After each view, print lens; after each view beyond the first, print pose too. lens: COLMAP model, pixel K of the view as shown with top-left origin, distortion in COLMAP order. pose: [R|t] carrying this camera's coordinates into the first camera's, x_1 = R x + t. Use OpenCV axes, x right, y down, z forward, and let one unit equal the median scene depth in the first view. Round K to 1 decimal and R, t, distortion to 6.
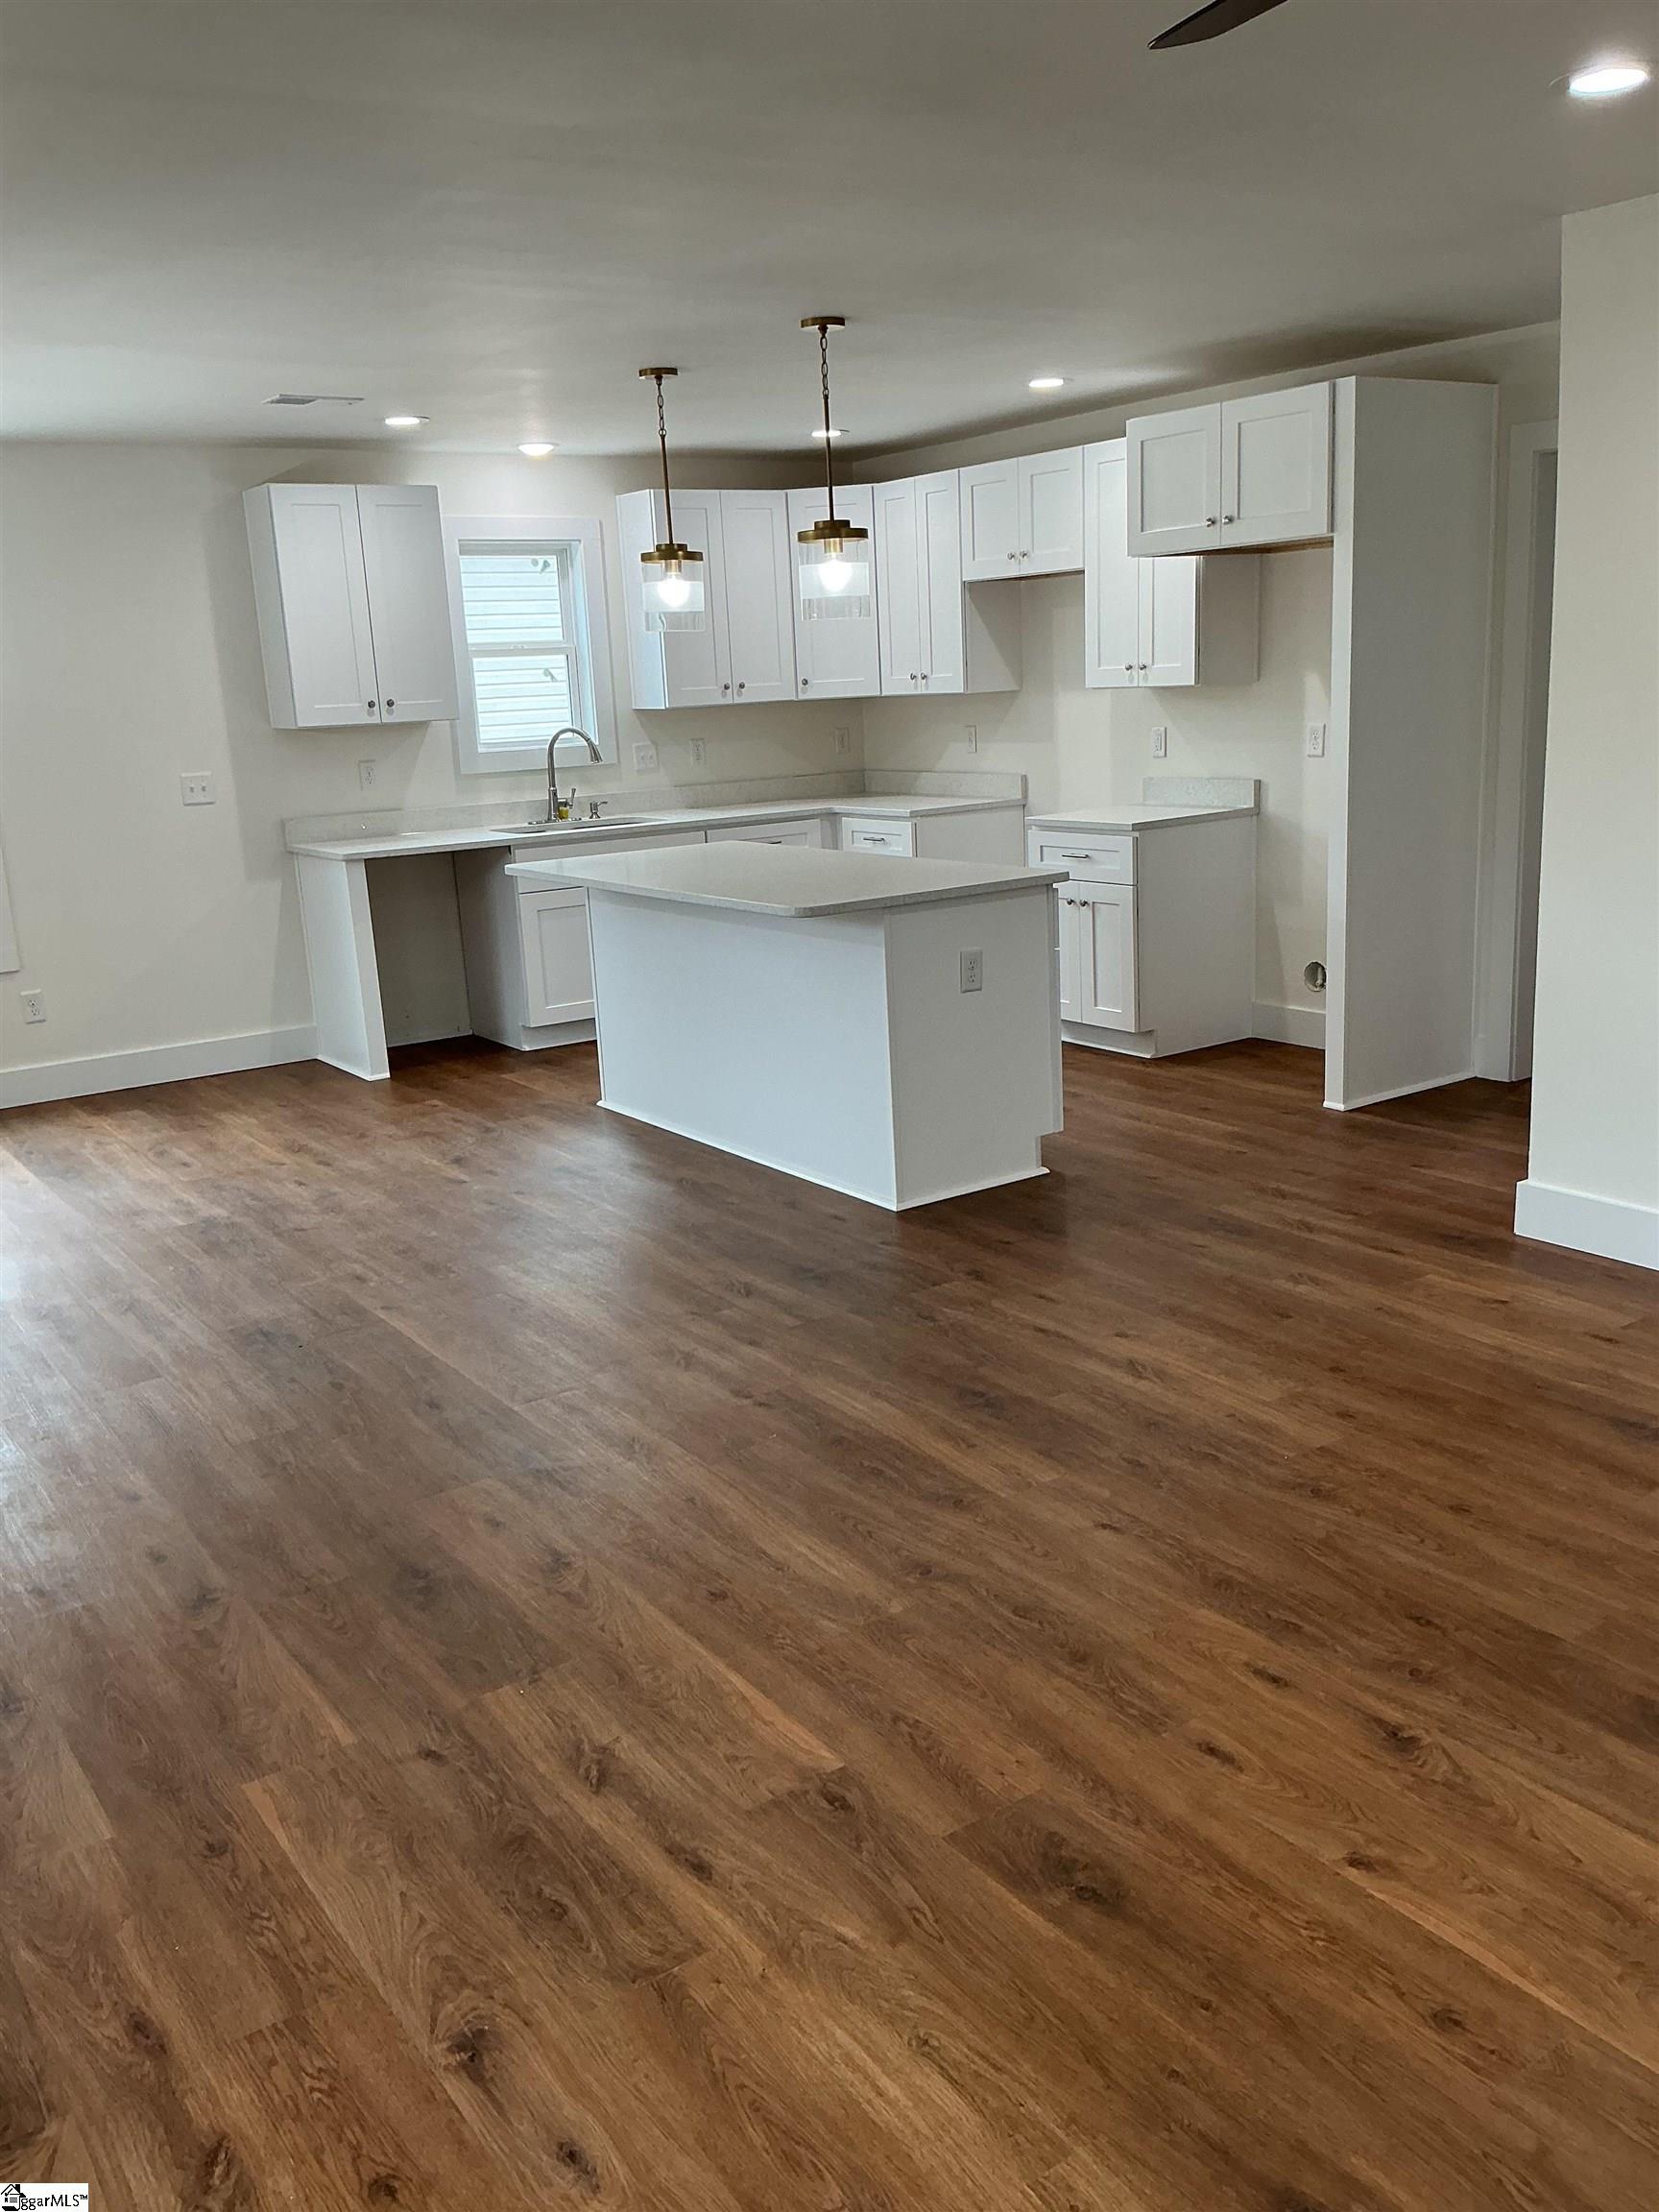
lens RADIAL K [[1838.3, 0, 831.3], [0, 1838.3, 1120.2], [0, 0, 1]] dist [0.102266, -0.203481]
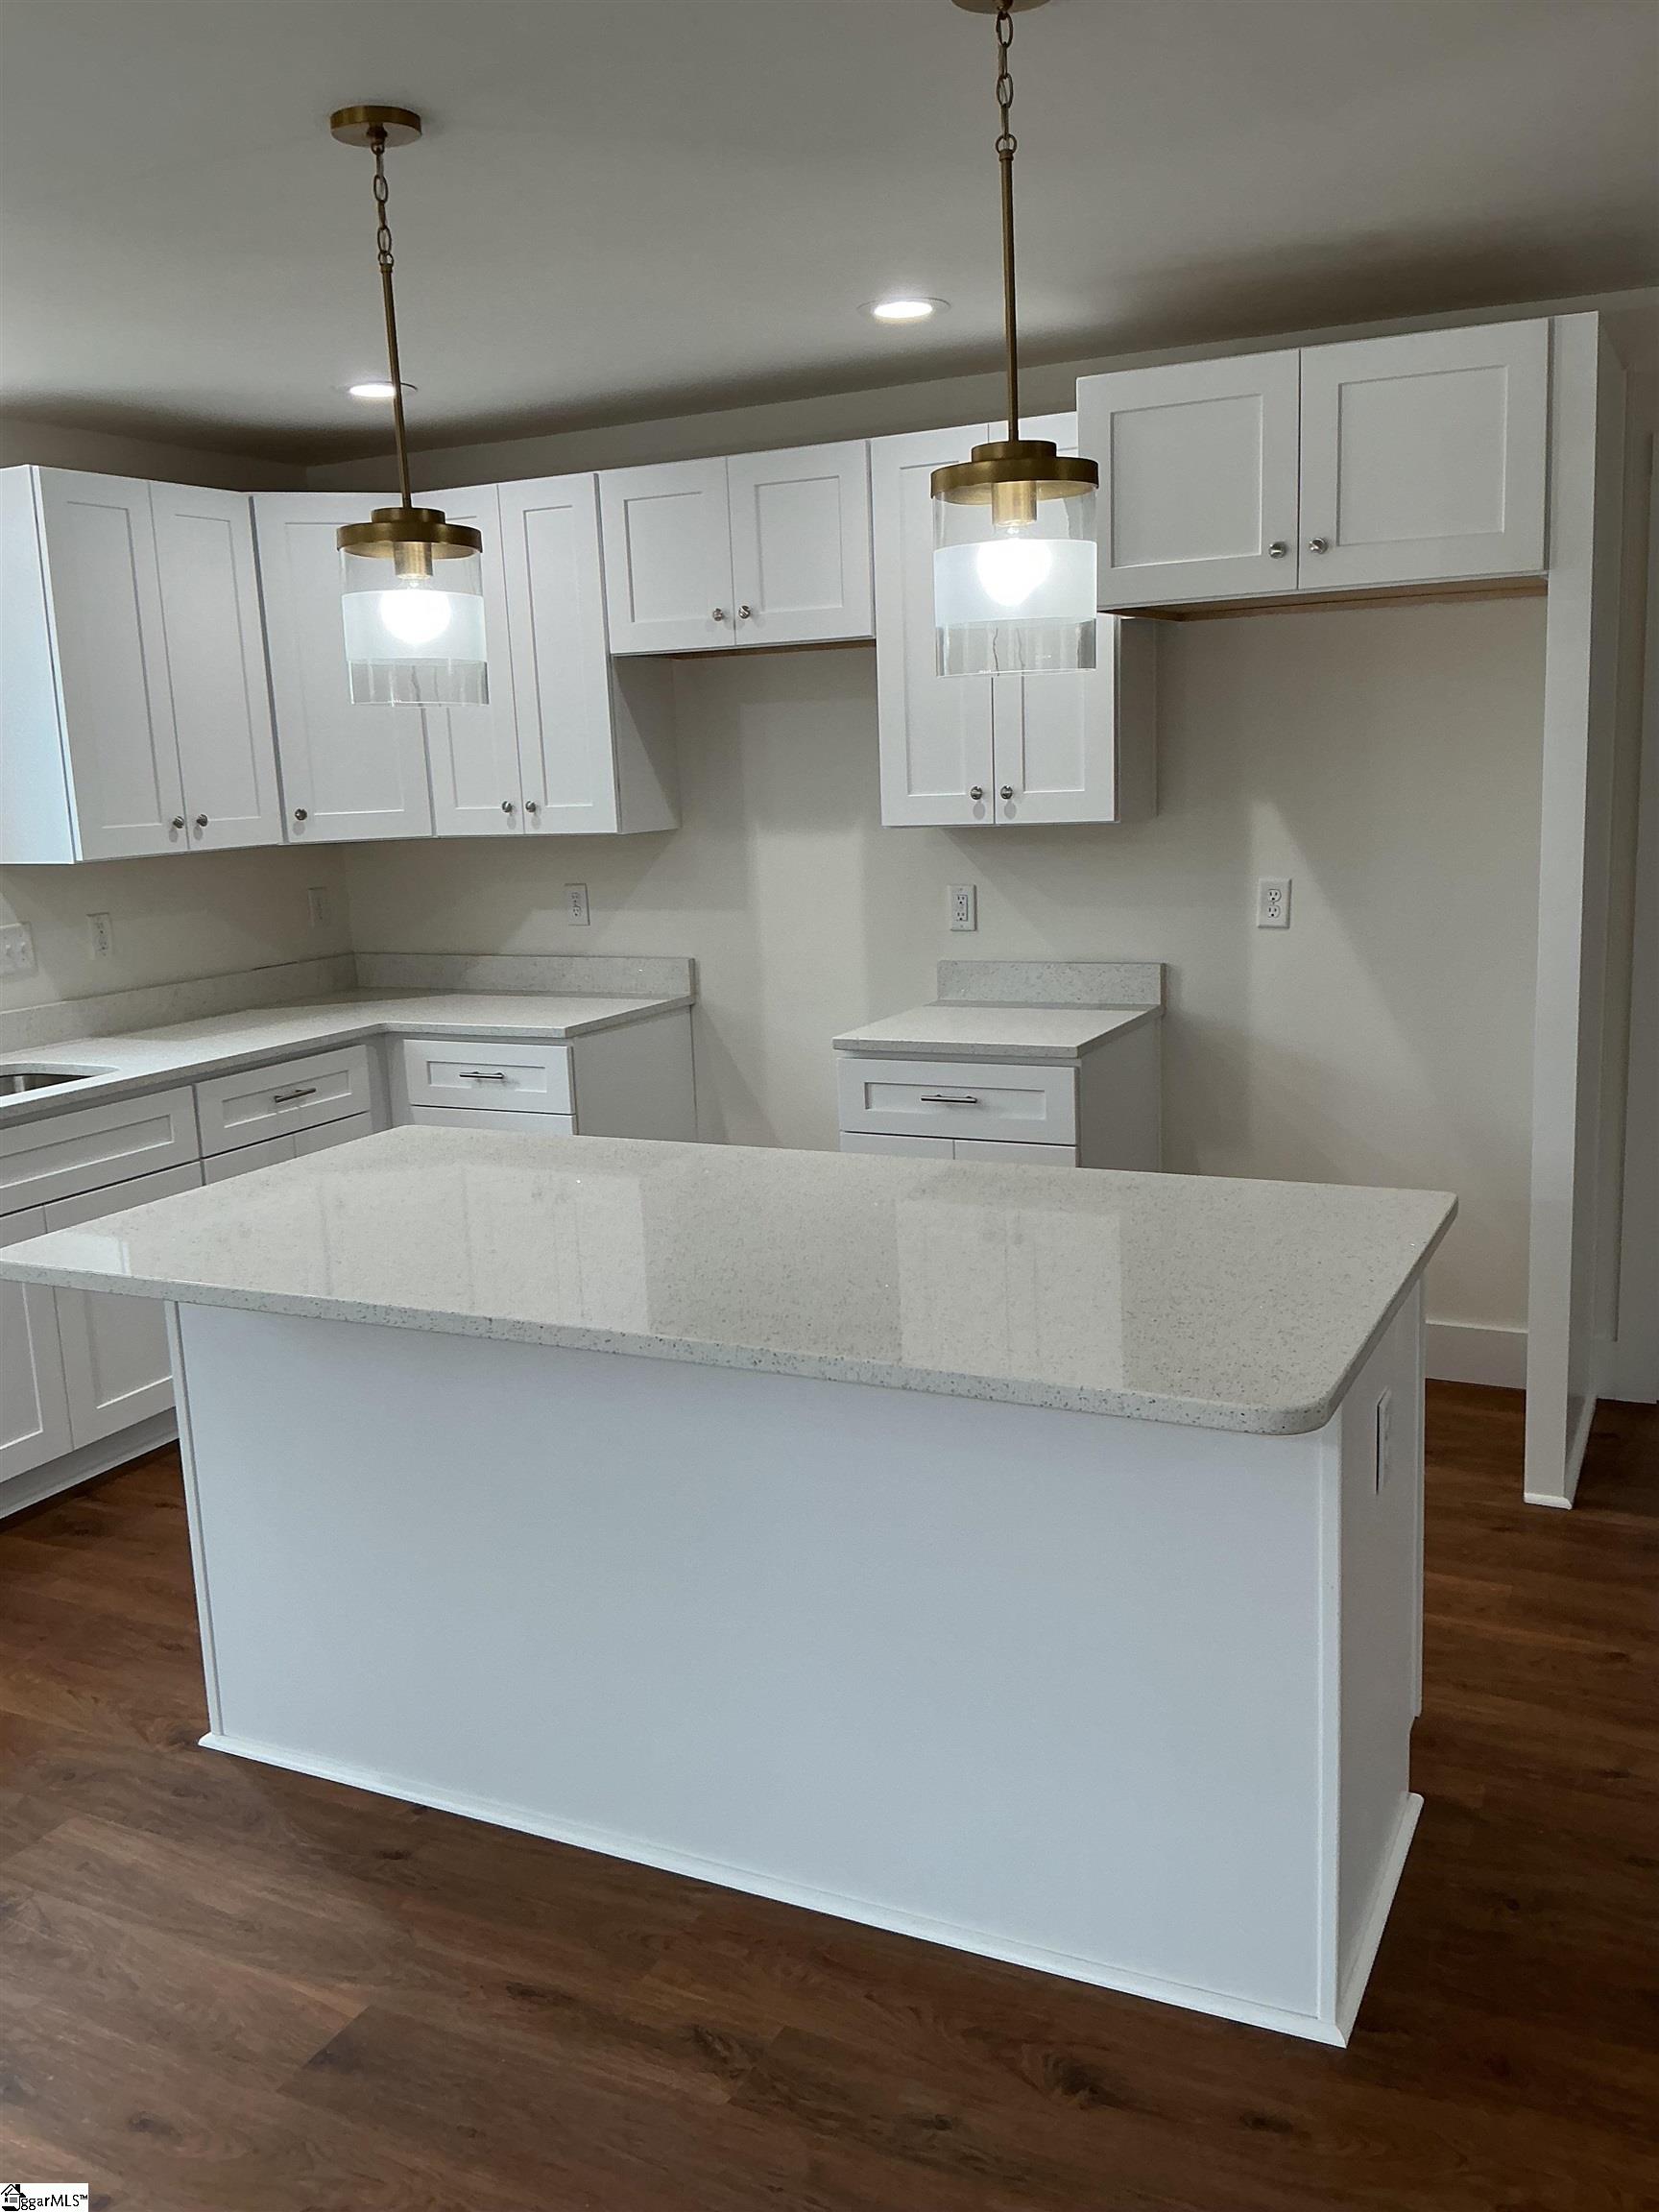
lens RADIAL K [[1838.3, 0, 822.5], [0, 1838.3, 1106.6], [0, 0, 1]] dist [0.102266, -0.203481]
pose [[0.877516, -0.075927, 0.473498, -0.318955], [0.113038, 0.992313, -0.050367, -0.201875], [-0.466034, 0.097722, 0.879353, 0.862348]]
